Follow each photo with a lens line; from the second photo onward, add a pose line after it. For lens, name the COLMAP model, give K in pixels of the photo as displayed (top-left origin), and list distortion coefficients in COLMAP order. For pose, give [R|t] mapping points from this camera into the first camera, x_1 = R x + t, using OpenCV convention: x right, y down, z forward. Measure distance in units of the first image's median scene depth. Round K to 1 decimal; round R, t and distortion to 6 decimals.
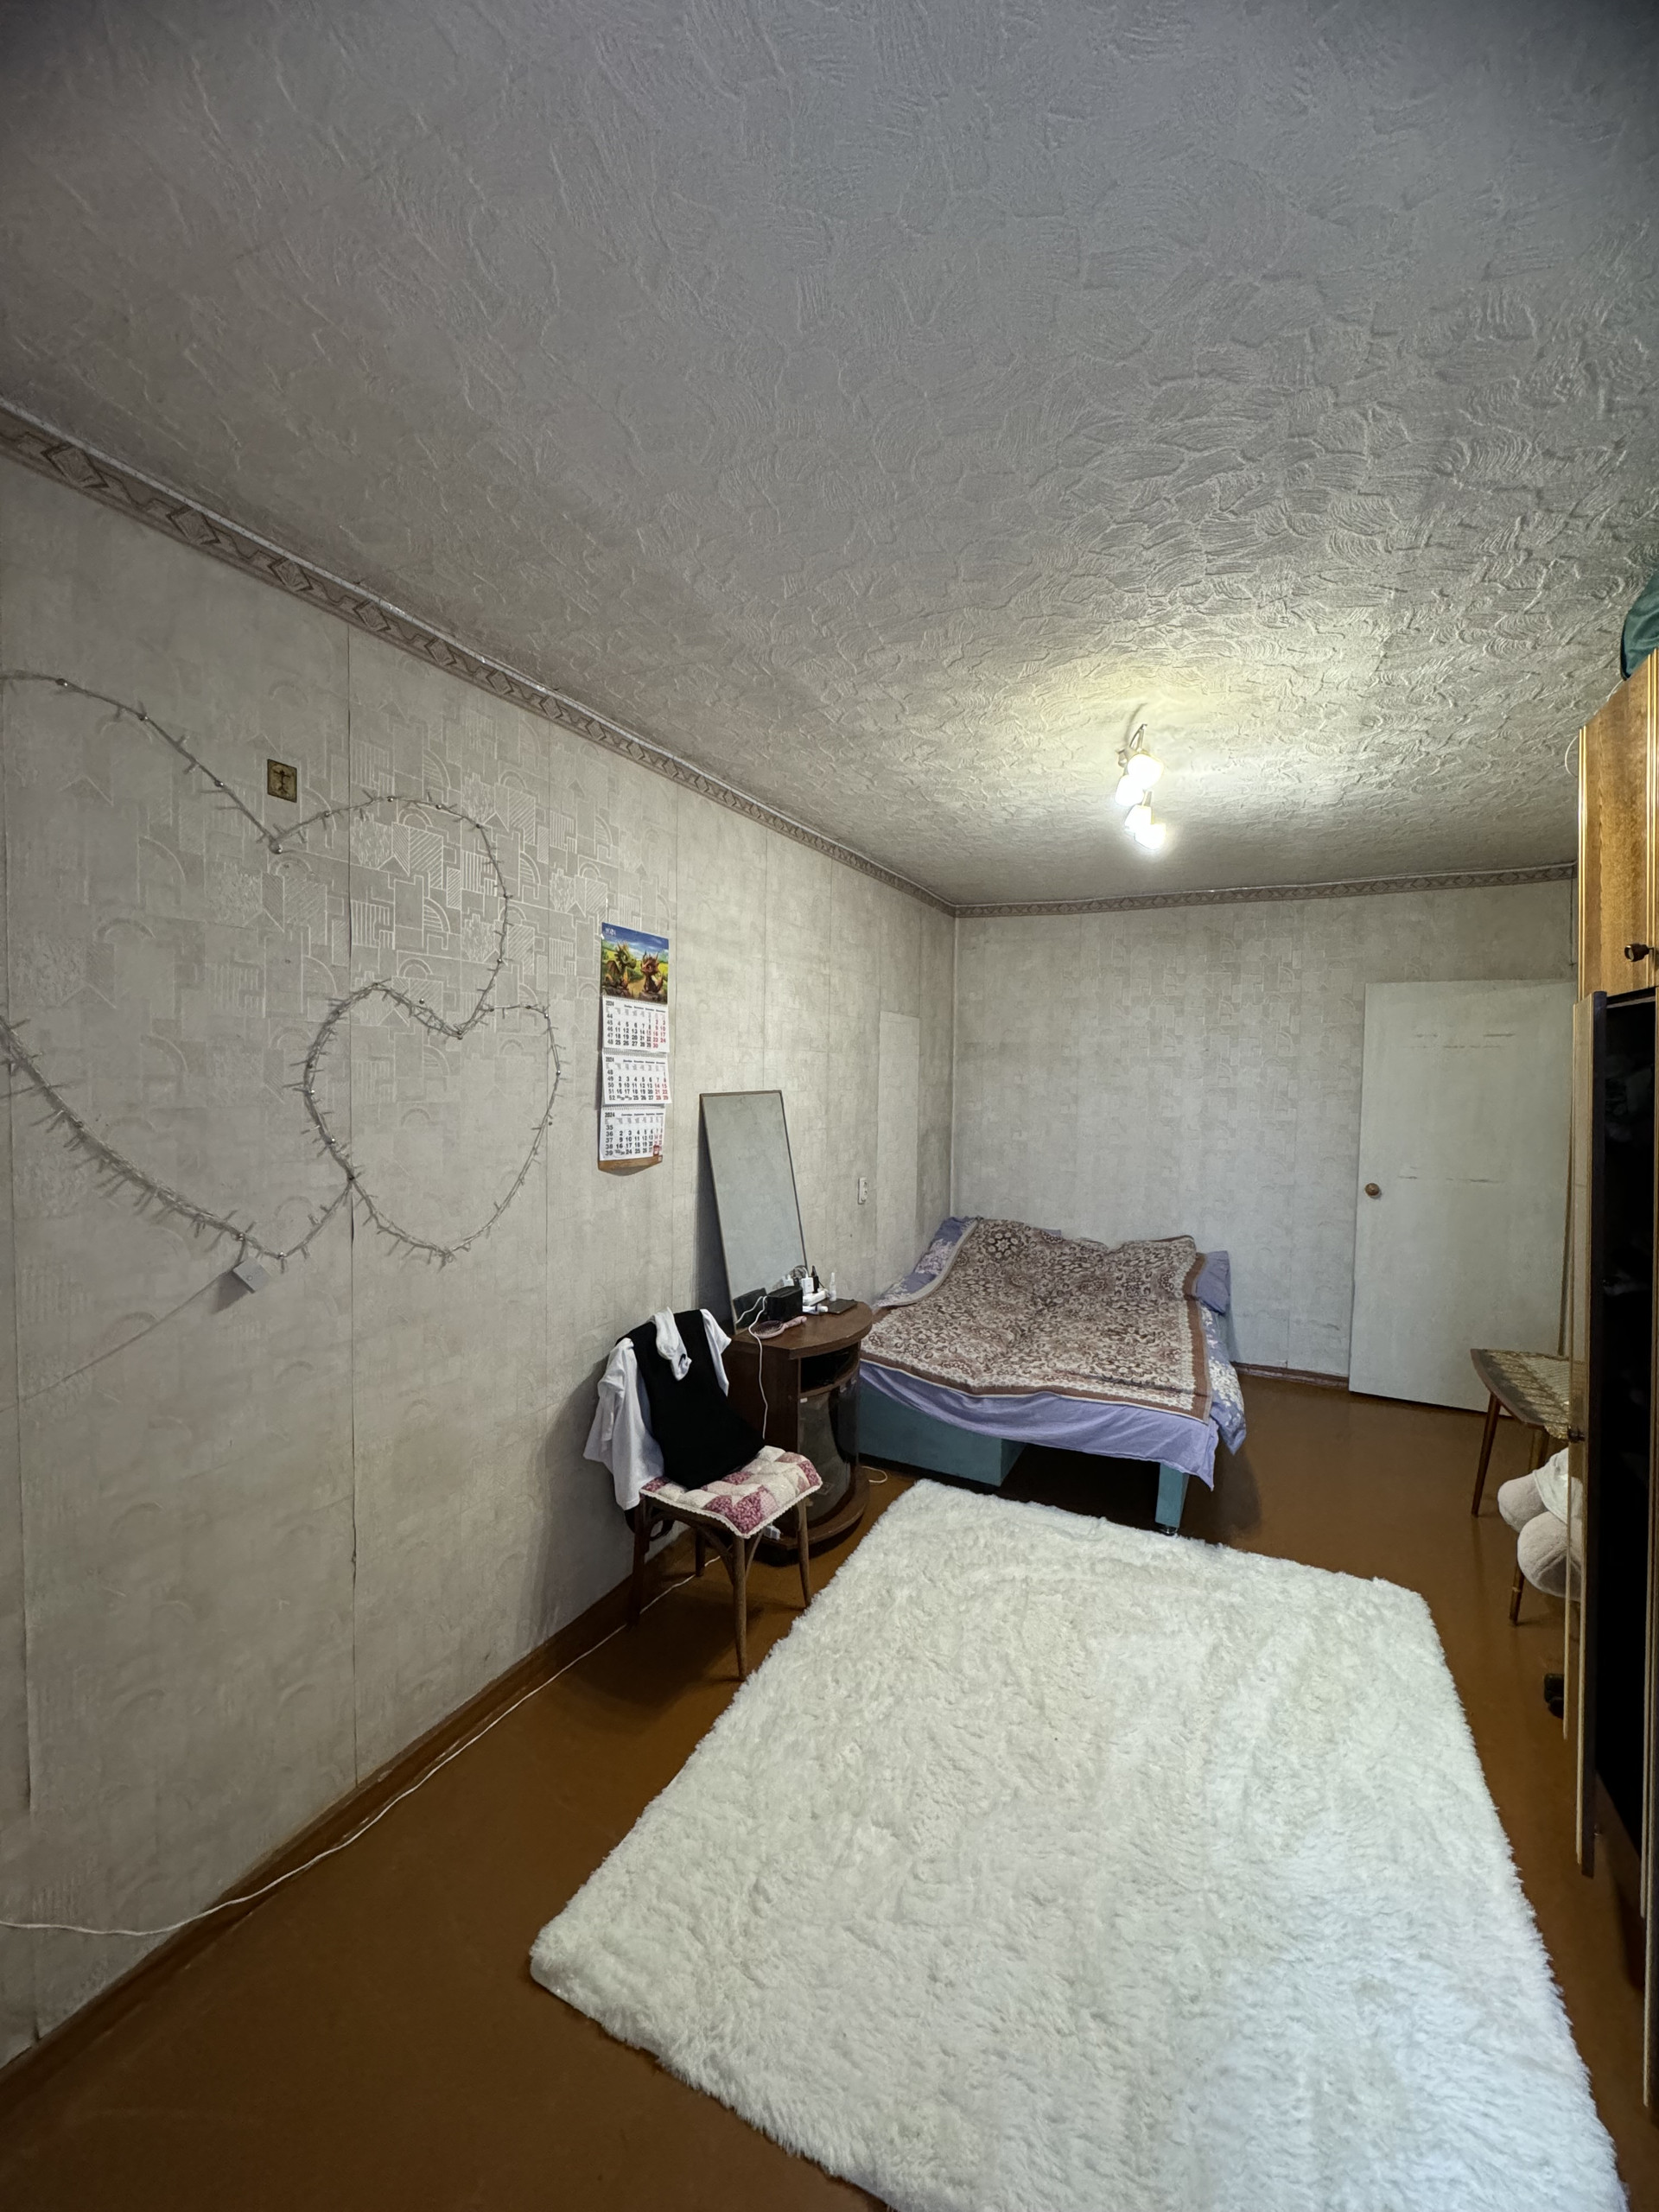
lens RADIAL K [[886.1, 0, 827.7], [0, 886.1, 1096.6], [0, 0, 1]] dist [-0.010468, -0.000277]
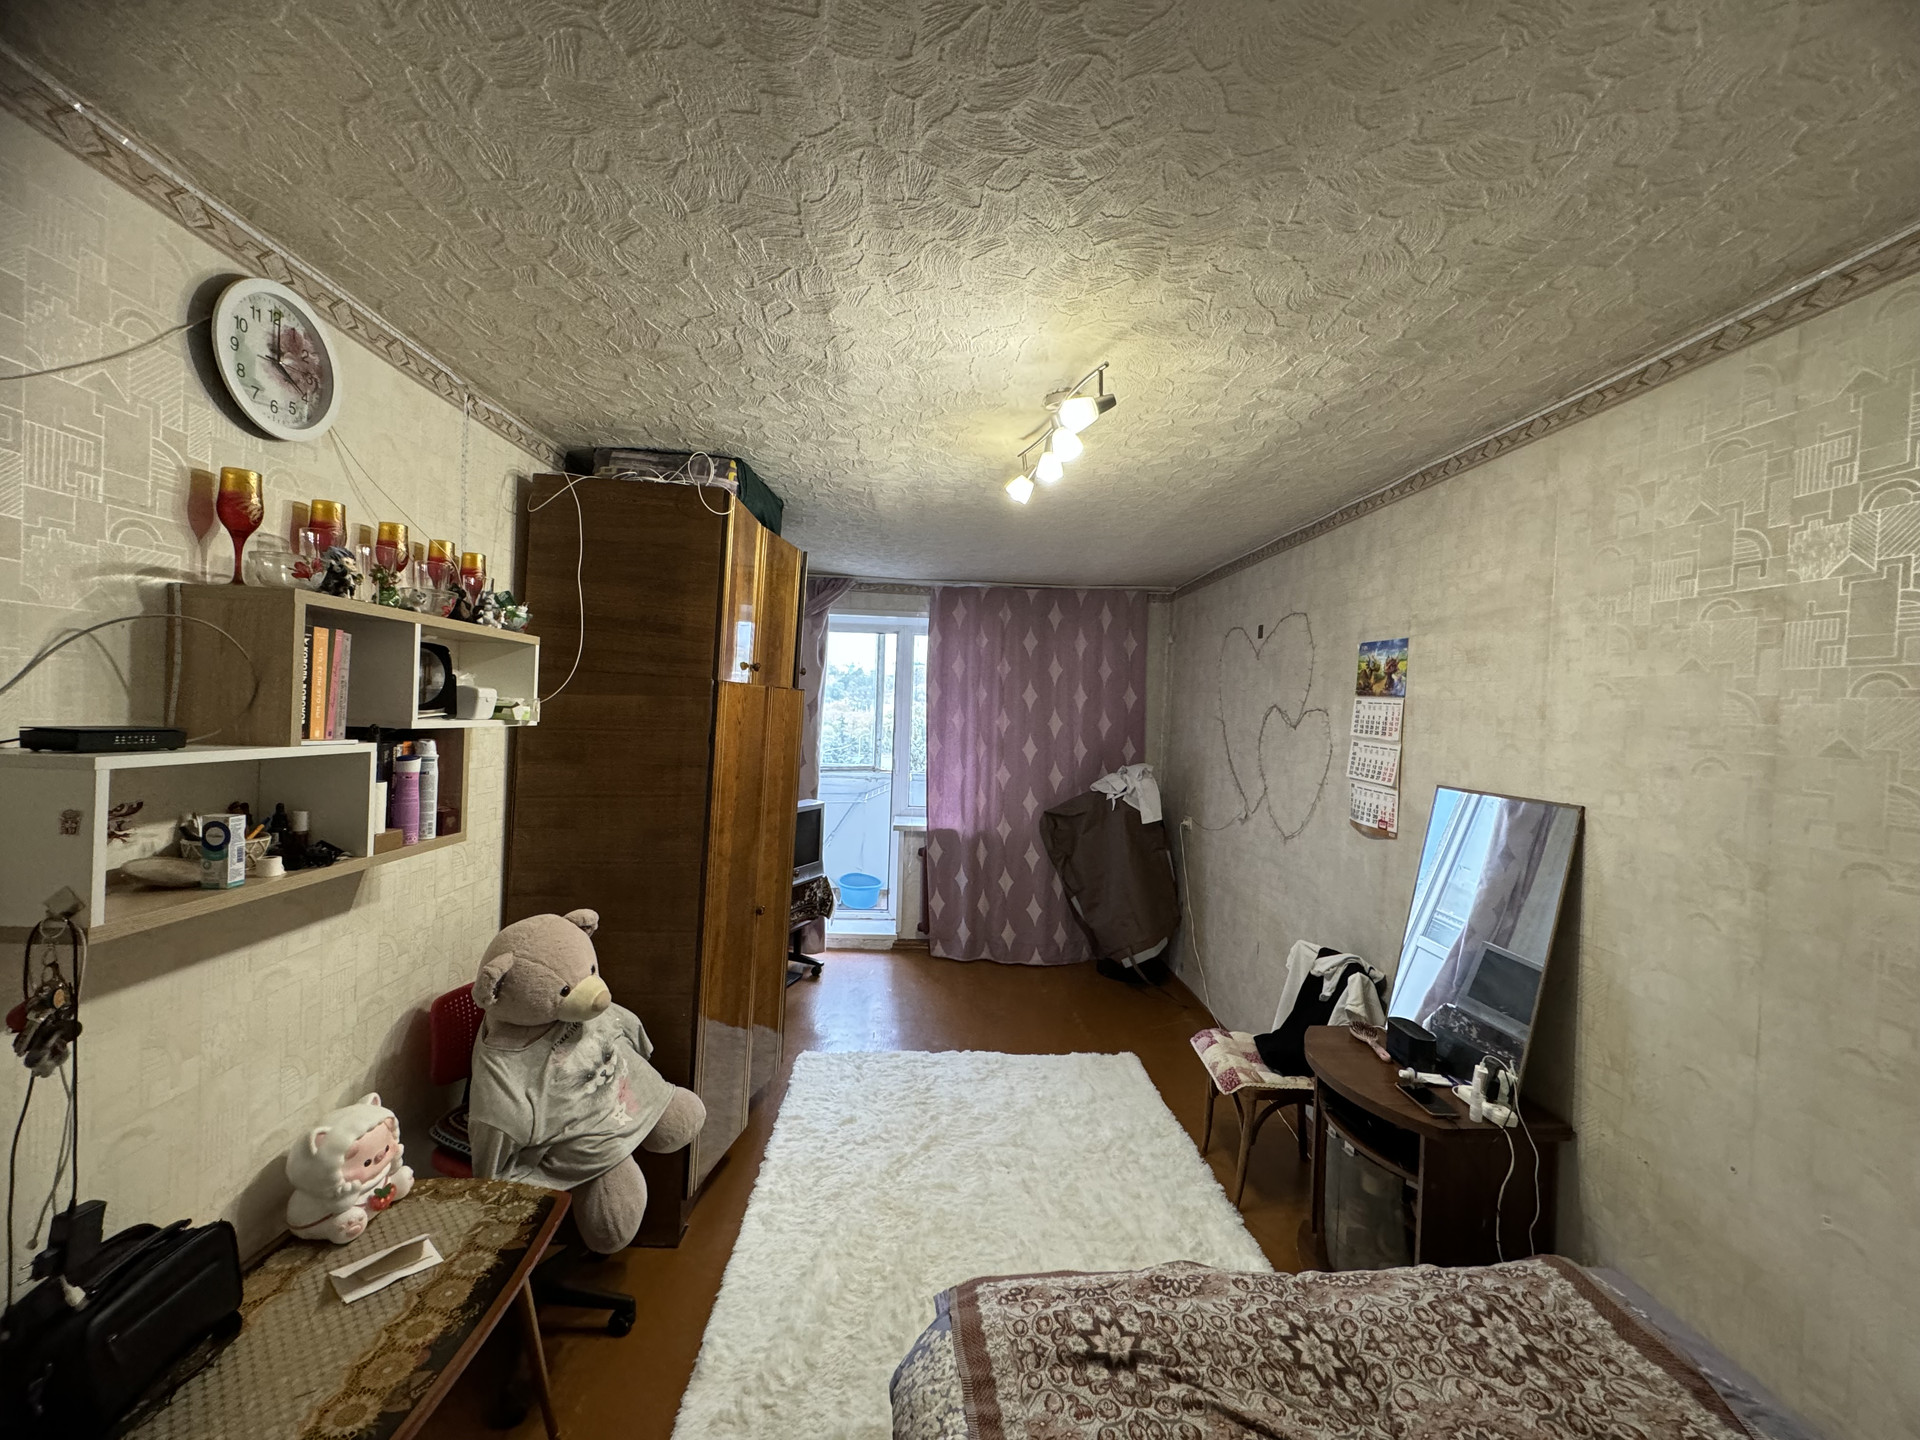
lens RADIAL K [[769.2, 0, 964.7], [0, 769.2, 715.4], [0, 0, 1]] dist [-0.010468, -0.000277]
pose [[-0.871194, -0.035073, -0.489684, 0.778963], [-0.059170, 0.997675, 0.033813, -0.083777], [0.487359, 0.058432, -0.871244, 1.605636]]
